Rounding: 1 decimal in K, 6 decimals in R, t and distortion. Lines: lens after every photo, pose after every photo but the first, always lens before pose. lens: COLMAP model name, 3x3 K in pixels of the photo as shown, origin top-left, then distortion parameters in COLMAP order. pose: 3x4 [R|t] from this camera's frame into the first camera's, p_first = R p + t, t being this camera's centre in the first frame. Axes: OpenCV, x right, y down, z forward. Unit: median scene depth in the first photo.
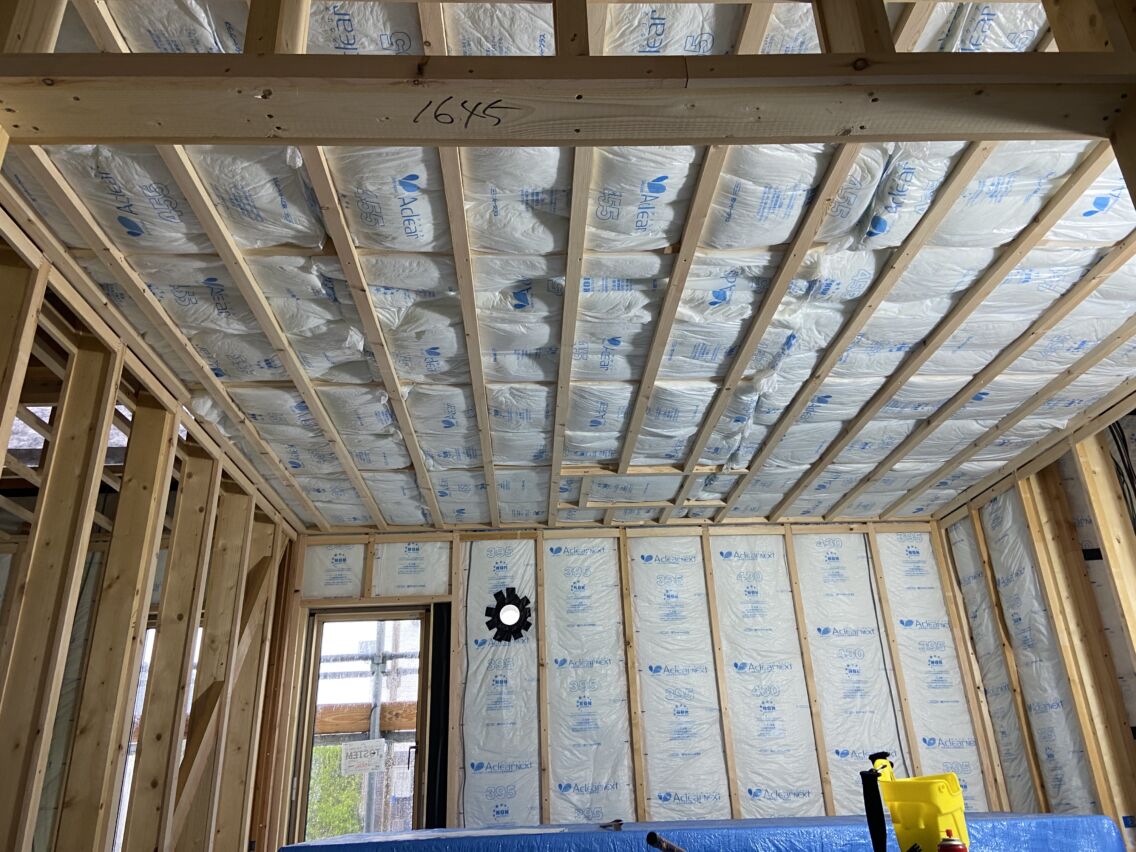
lens RADIAL K [[855.0, 0, 567.5], [0, 855.0, 421.3], [0, 0, 1]] dist [0.013407, -0.003396]
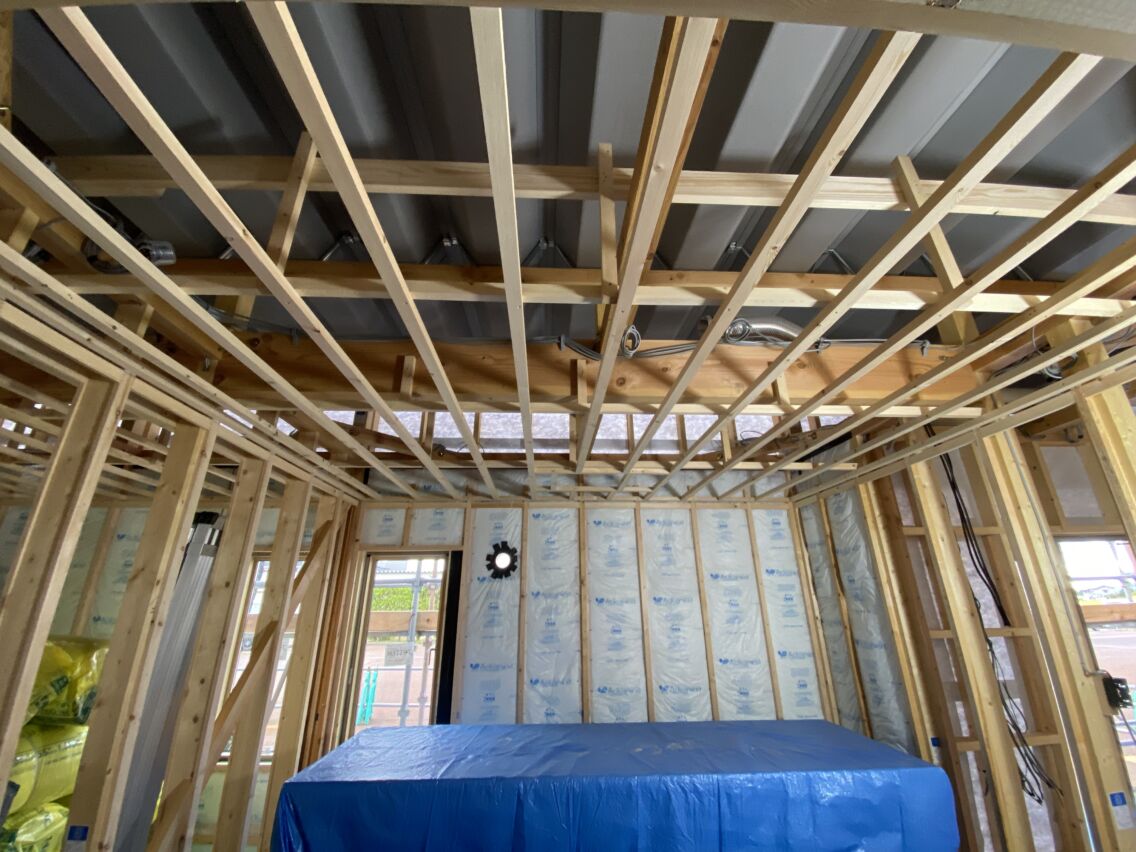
lens RADIAL K [[460.0, 0, 567.1], [0, 460.0, 436.5], [0, 0, 1]] dist [0.004910, 0.000750]
pose [[0.999474, 0.032433, -0.000047, 0.036518], [-0.032378, 0.997833, 0.057279, -0.035362], [0.001904, -0.057248, 0.998358, 0.223029]]
